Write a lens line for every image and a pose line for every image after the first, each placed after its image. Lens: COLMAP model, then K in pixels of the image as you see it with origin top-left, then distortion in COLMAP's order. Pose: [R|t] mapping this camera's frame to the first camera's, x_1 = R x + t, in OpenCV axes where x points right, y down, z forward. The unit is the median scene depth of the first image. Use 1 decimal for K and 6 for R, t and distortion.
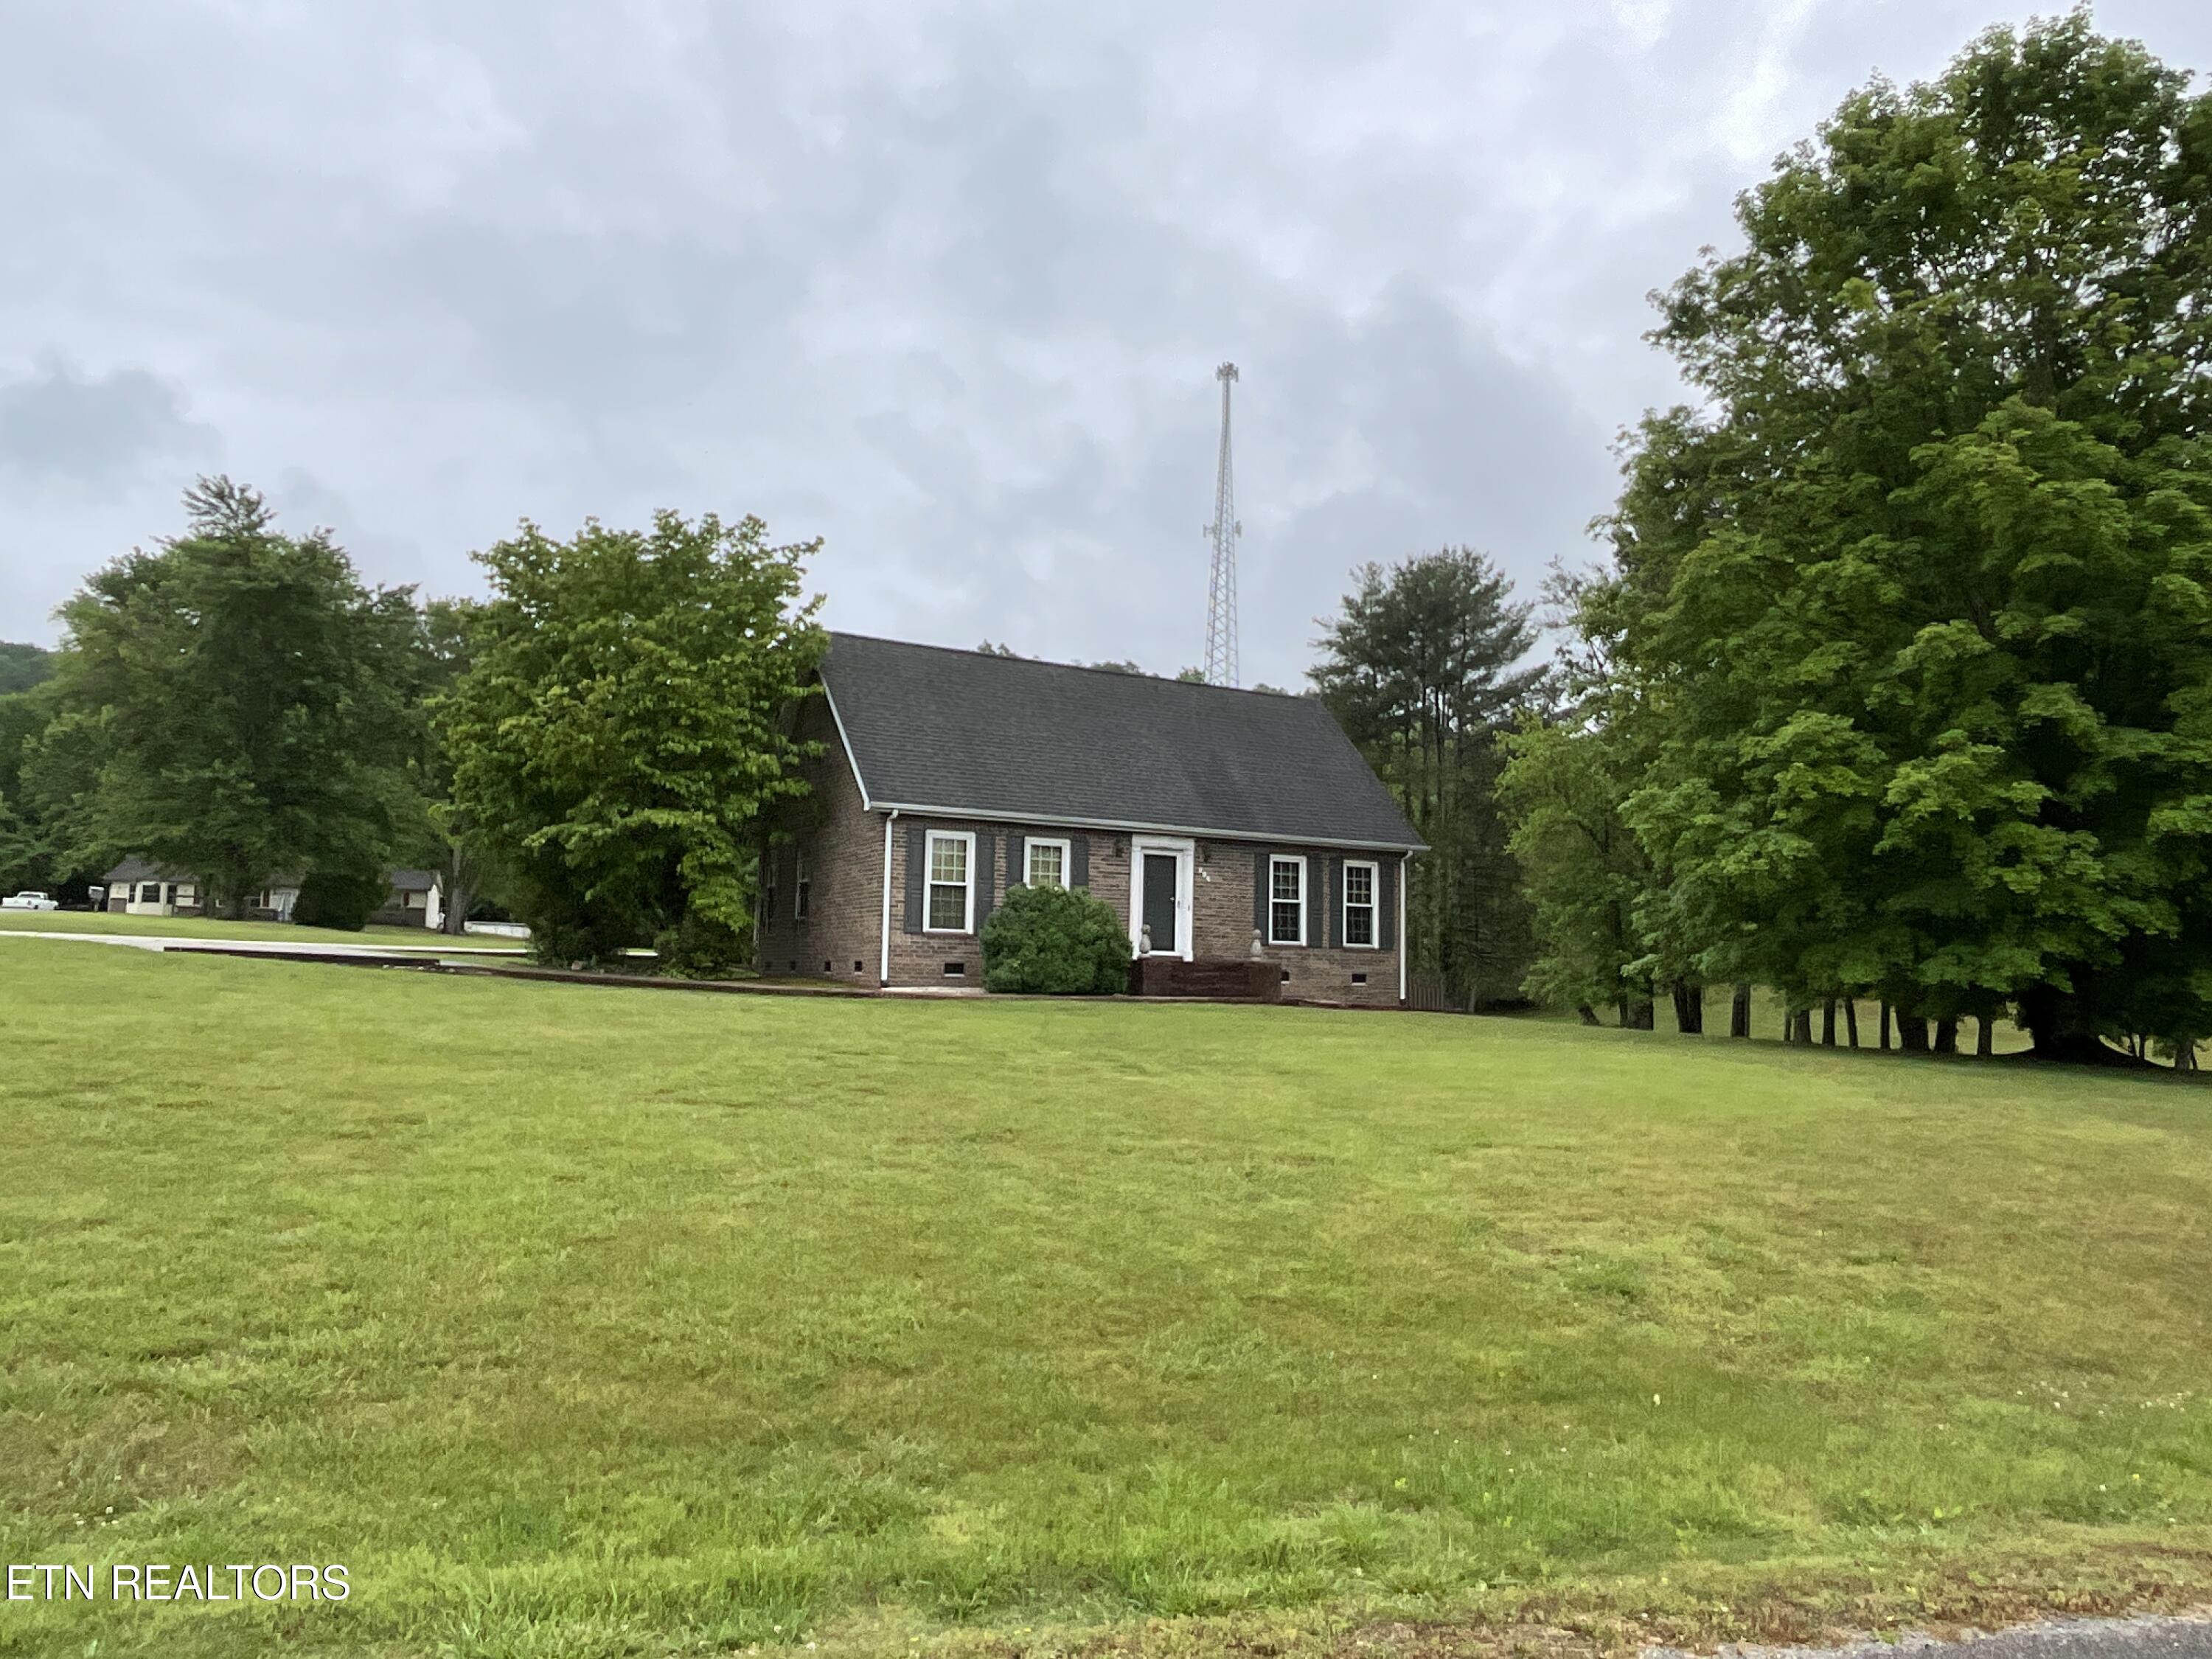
lens RADIAL K [[1458.0, 0, 1103.3], [0, 1458.0, 833.4], [0, 0, 1]] dist [-0.006760, -0.012881]
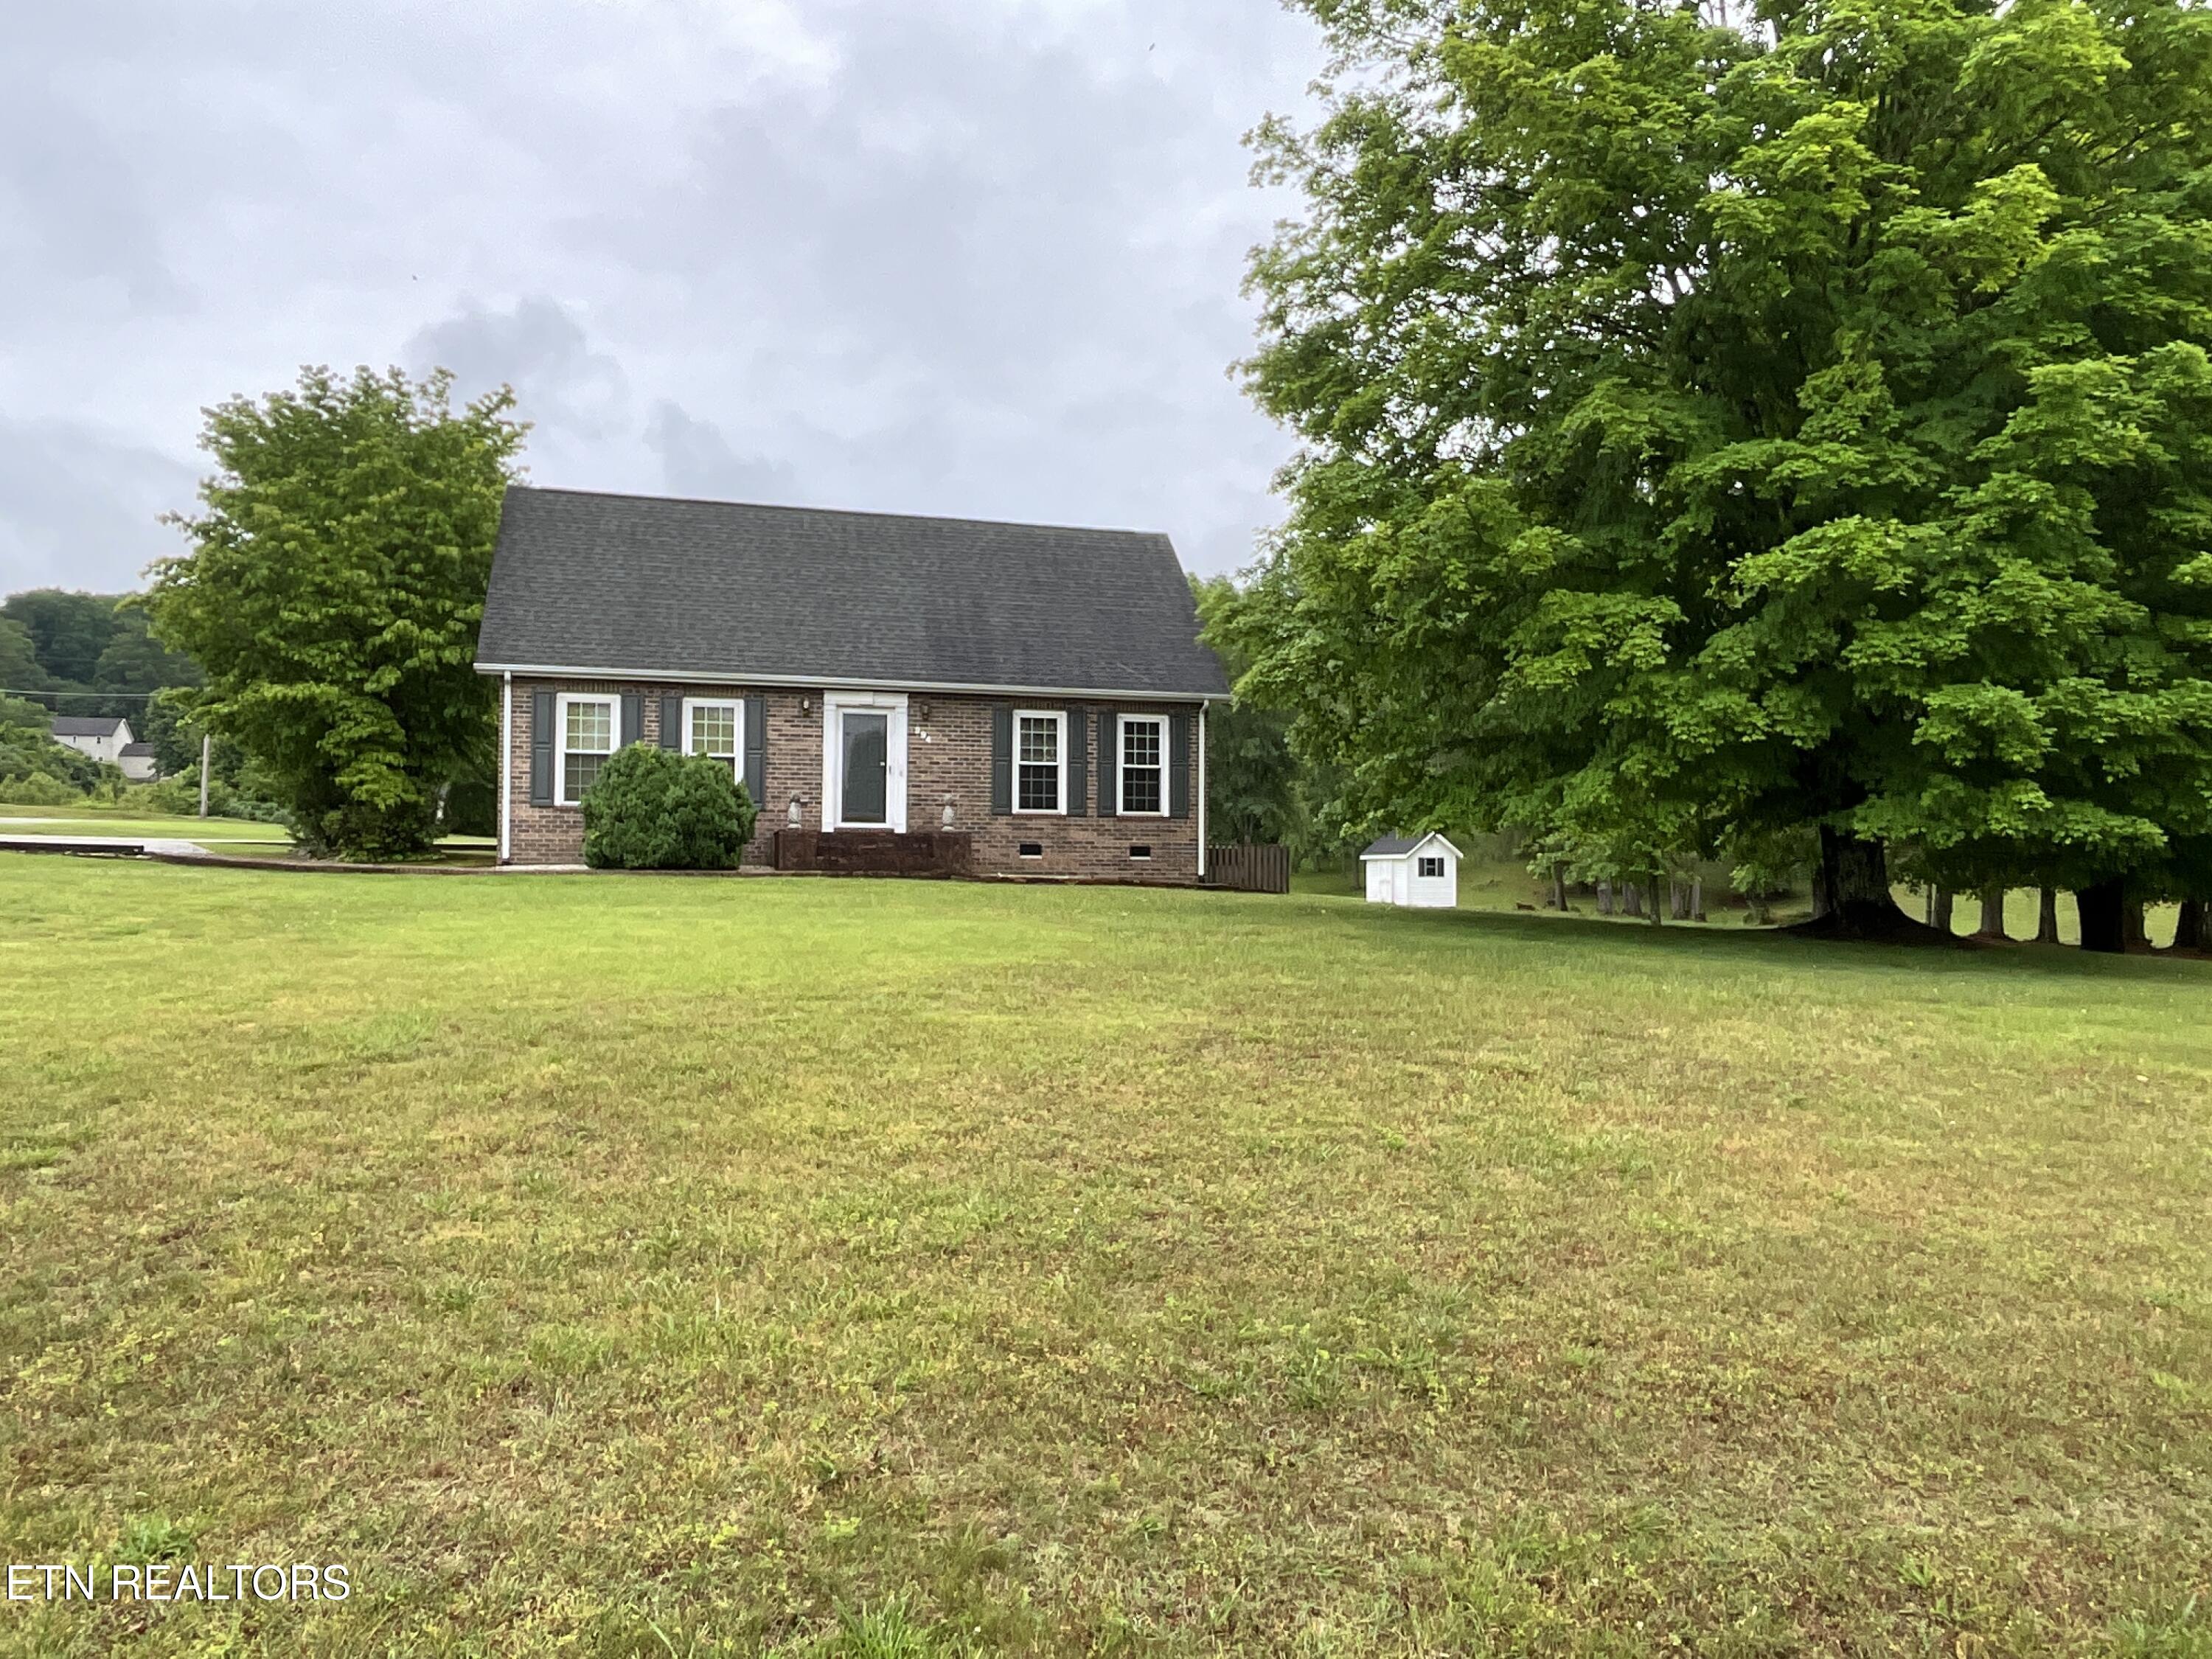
lens RADIAL K [[1458.0, 0, 1109.6], [0, 1458.0, 834.4], [0, 0, 1]] dist [-0.006760, -0.012881]
pose [[0.969768, -0.021626, -0.243068, 0.396785], [0.037406, 0.997468, 0.060492, 0.039815], [0.241145, -0.067755, 0.968121, 0.179856]]
